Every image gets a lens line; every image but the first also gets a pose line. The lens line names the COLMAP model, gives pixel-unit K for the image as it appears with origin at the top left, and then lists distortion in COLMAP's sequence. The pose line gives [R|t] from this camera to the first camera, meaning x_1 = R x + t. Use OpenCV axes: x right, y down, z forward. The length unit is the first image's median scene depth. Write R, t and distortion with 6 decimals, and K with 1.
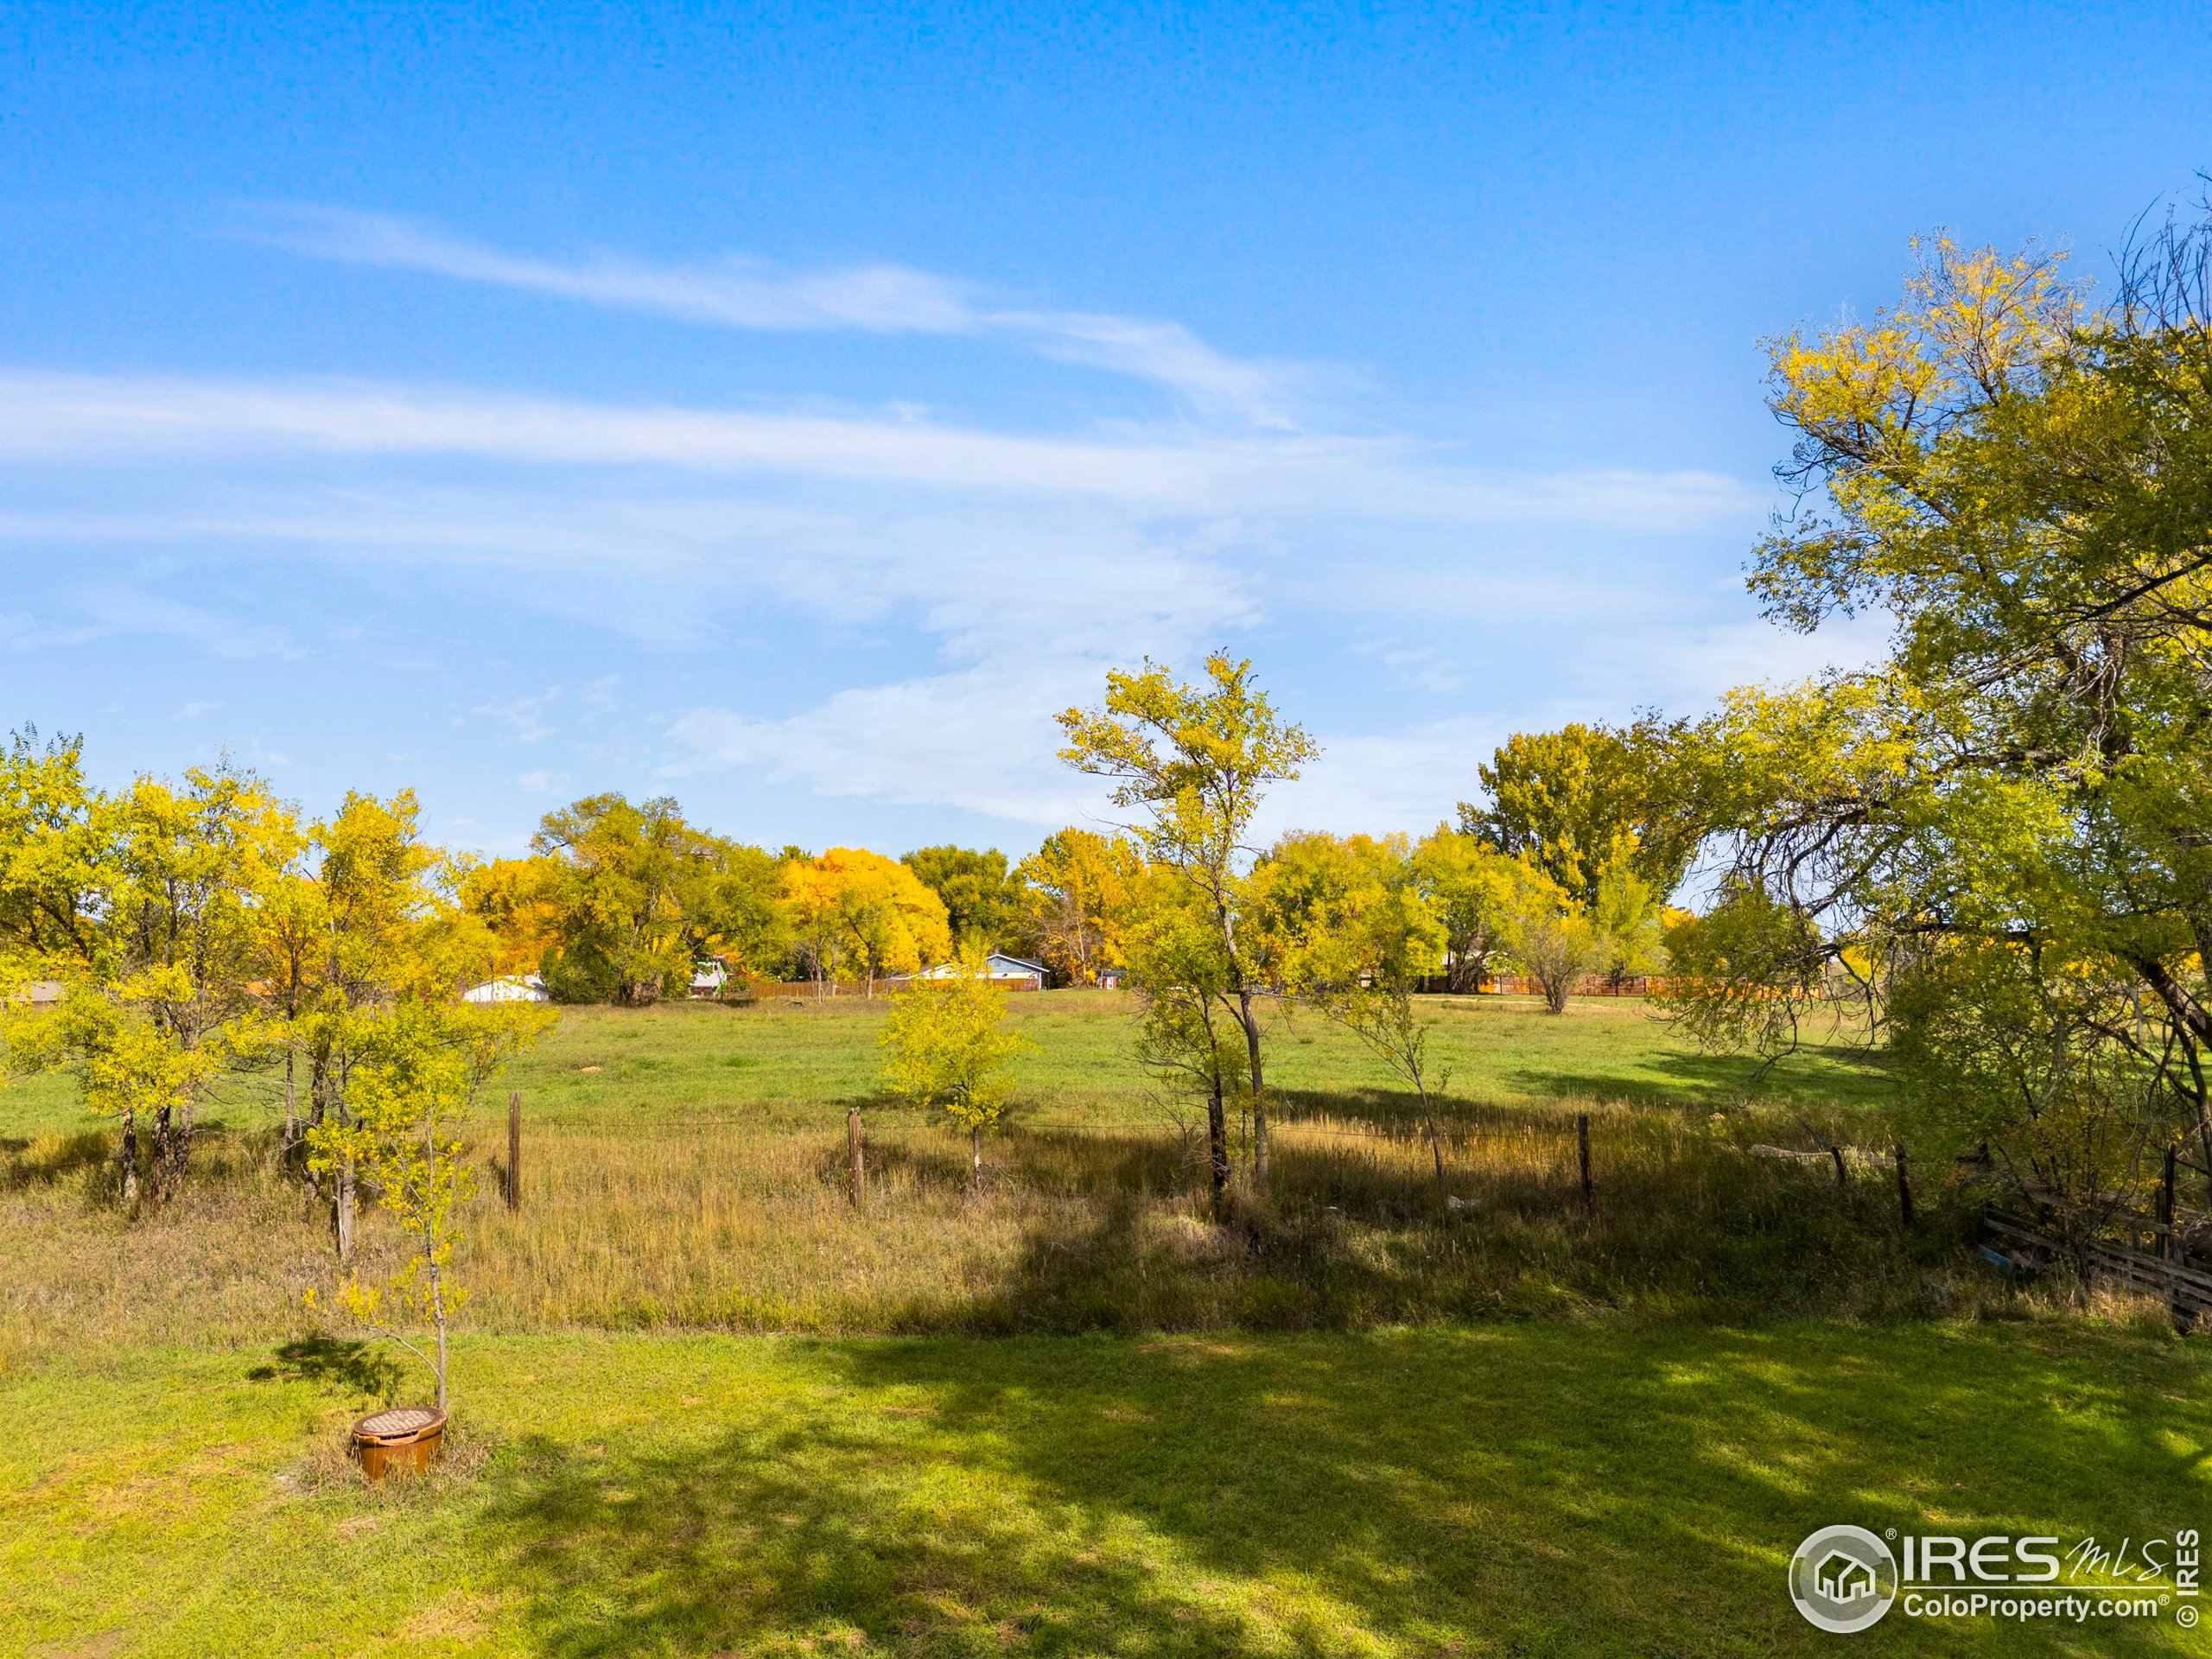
lens RADIAL K [[1641.8, 0, 1114.2], [0, 1641.8, 831.8], [0, 0, 1]] dist [0.073830, -0.053488]
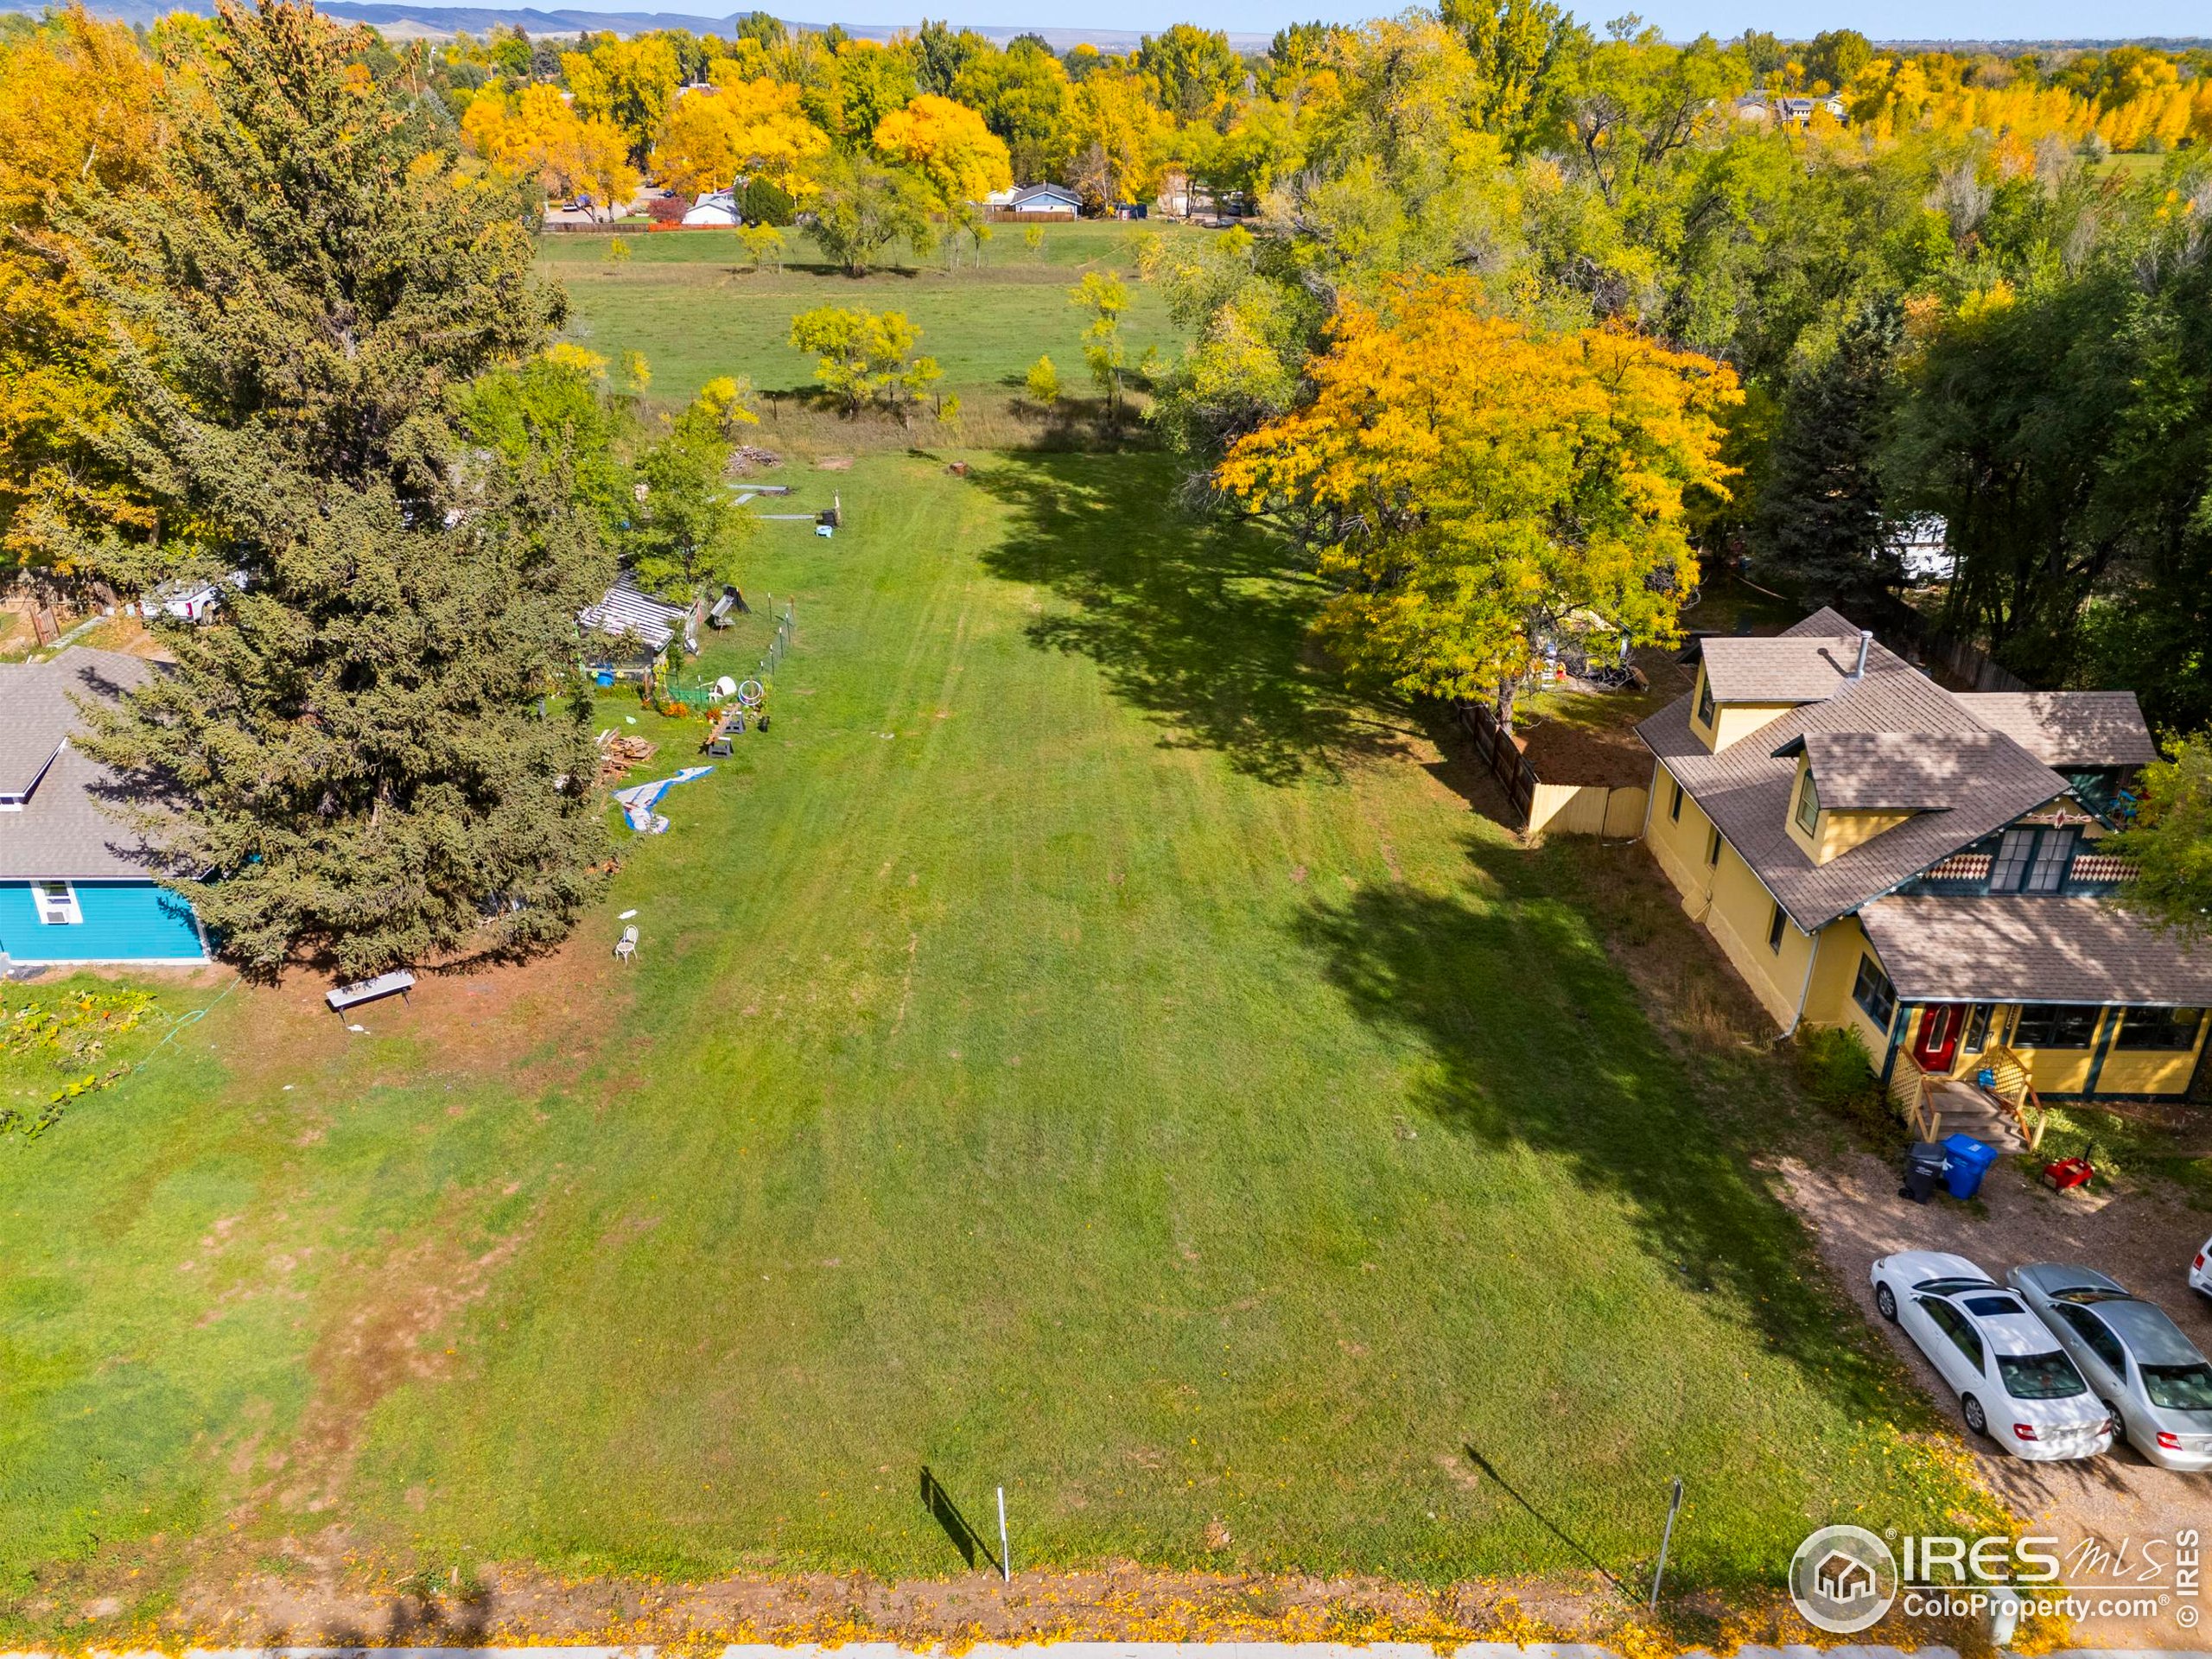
lens RADIAL K [[1641.8, 0, 1114.2], [0, 1641.8, 831.8], [0, 0, 1]] dist [0.073830, -0.053488]
pose [[0.999518, 0.022596, -0.021275, 0.028769], [-0.009018, 0.867375, 0.497573, -0.146451], [0.029696, -0.497142, 0.867161, -0.476327]]
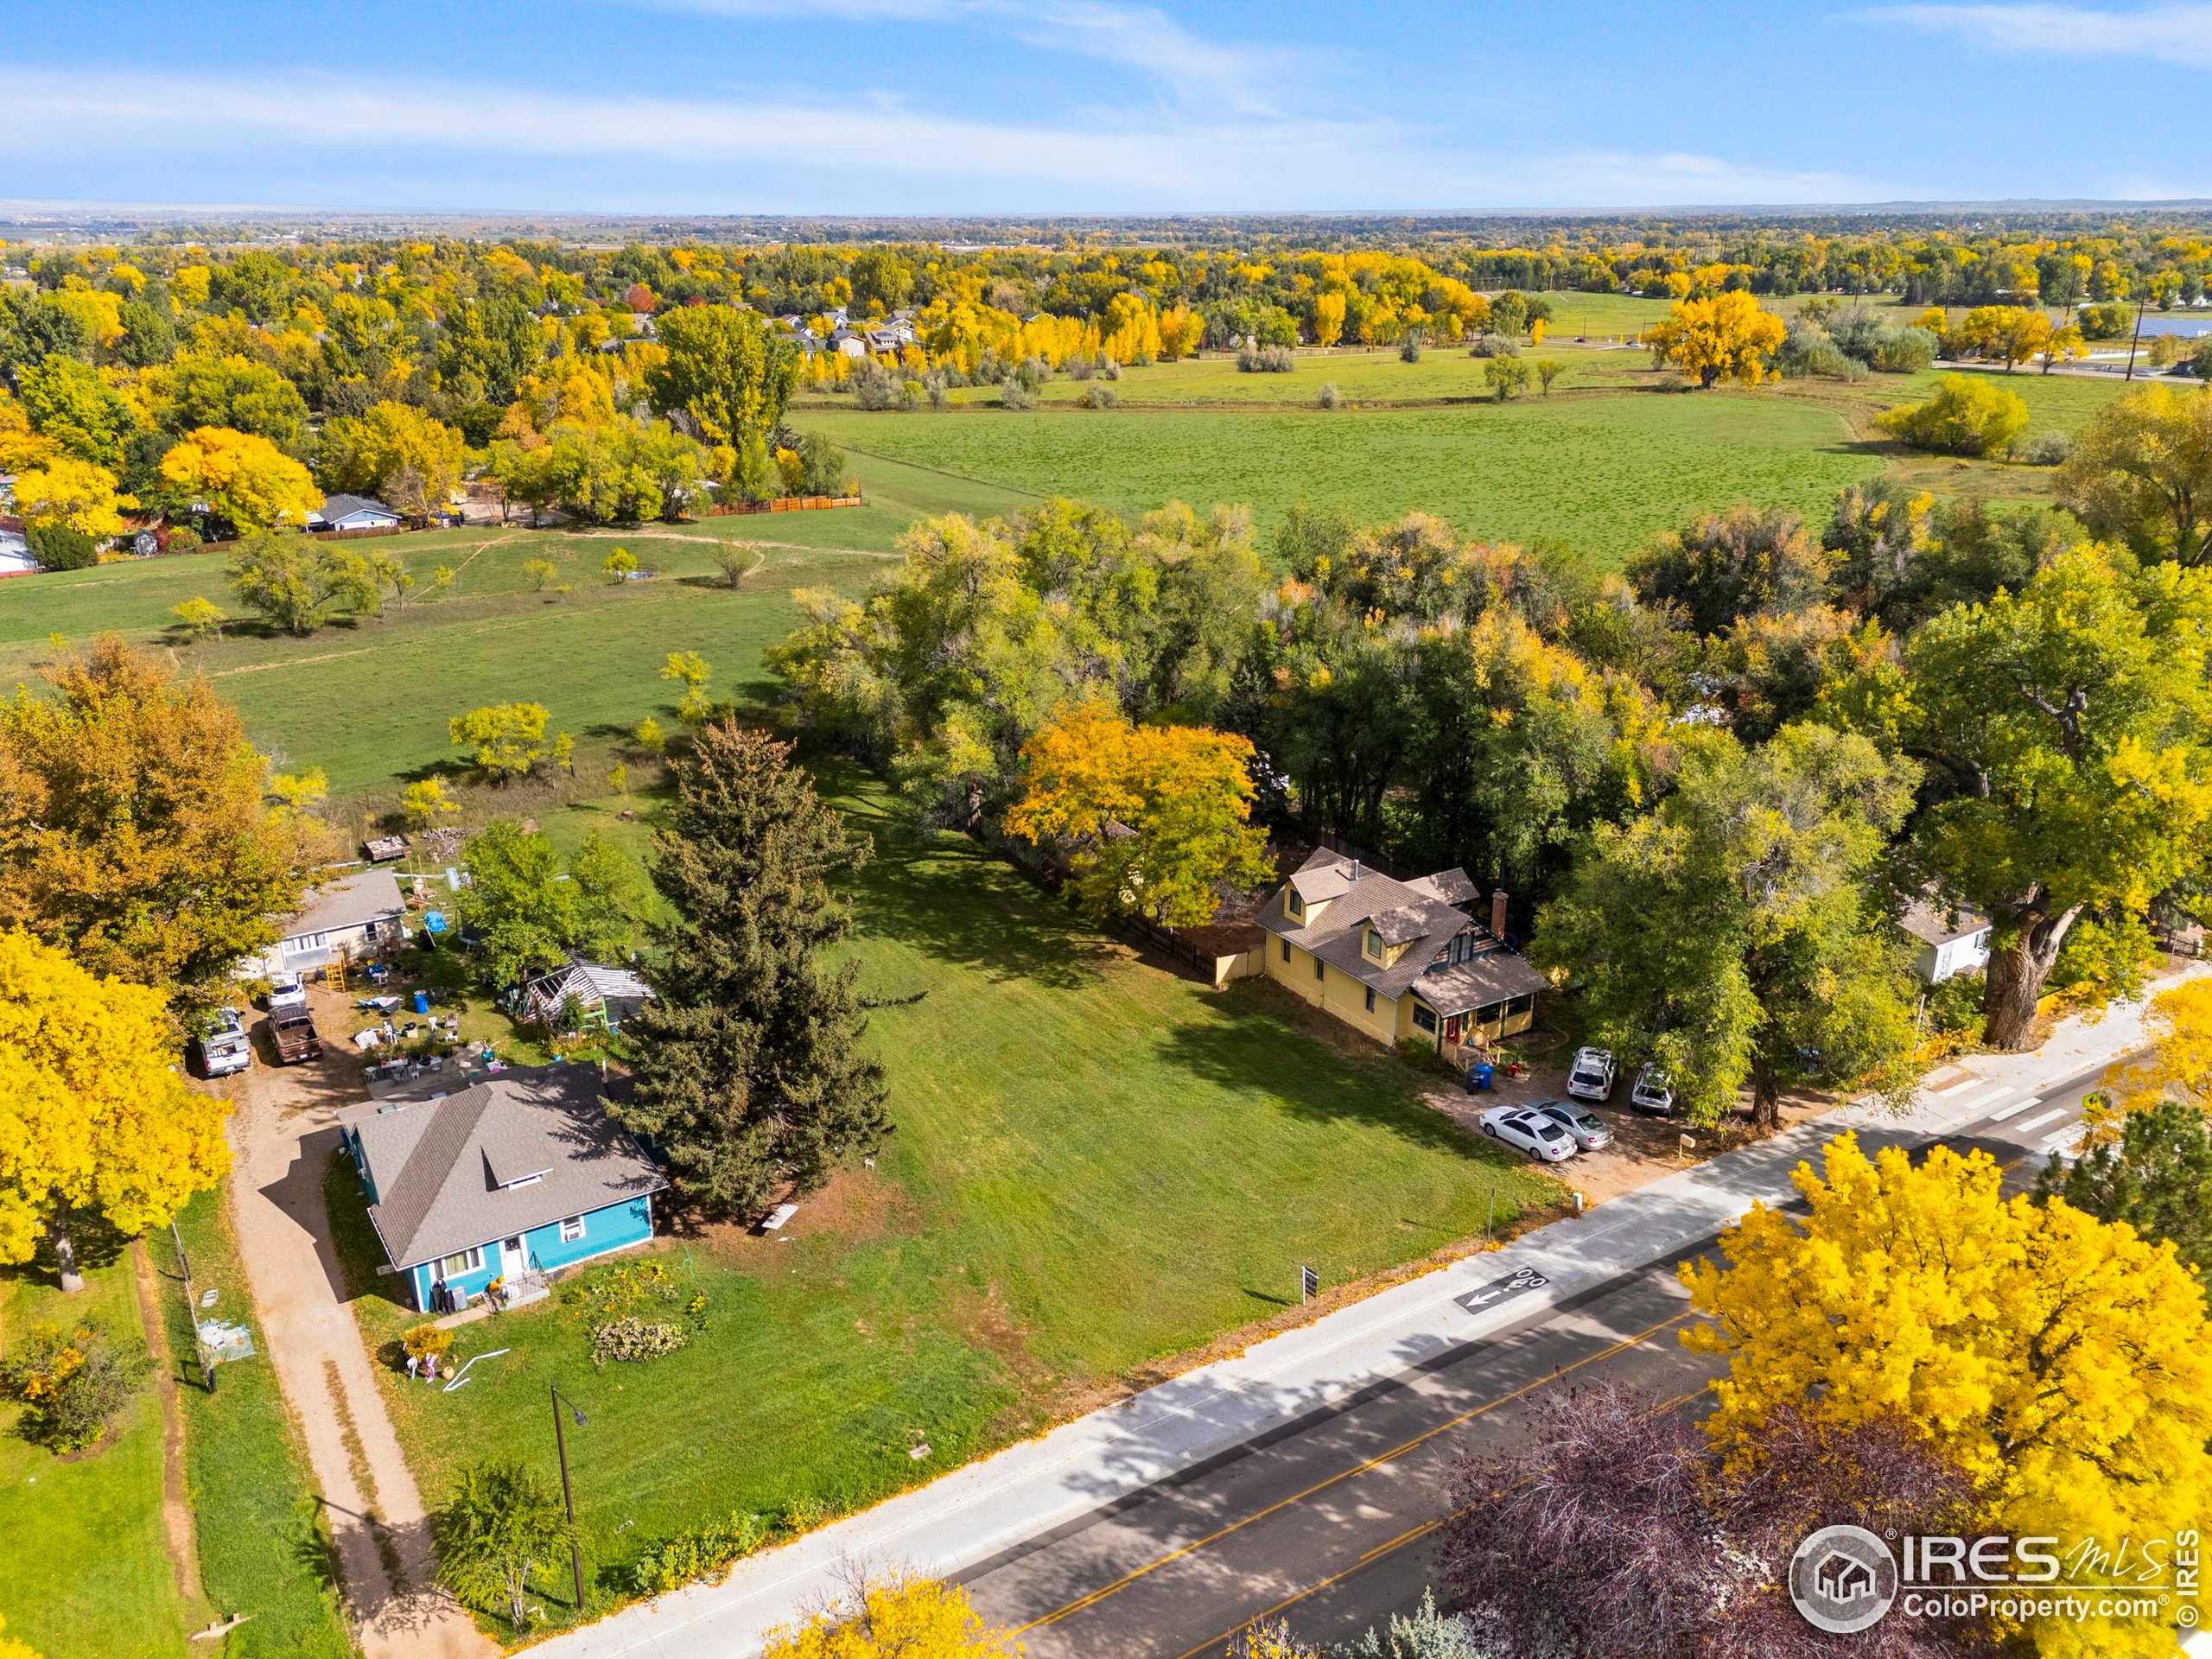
lens RADIAL K [[1641.4, 0, 1109.7], [0, 1641.4, 841.5], [0, 0, 1]] dist [0.098089, -0.101634]
pose [[0.873573, -0.172632, 0.455047, -0.207956], [-0.036628, 0.909007, 0.415168, -0.293547], [-0.485313, -0.379347, 0.787761, -0.646095]]
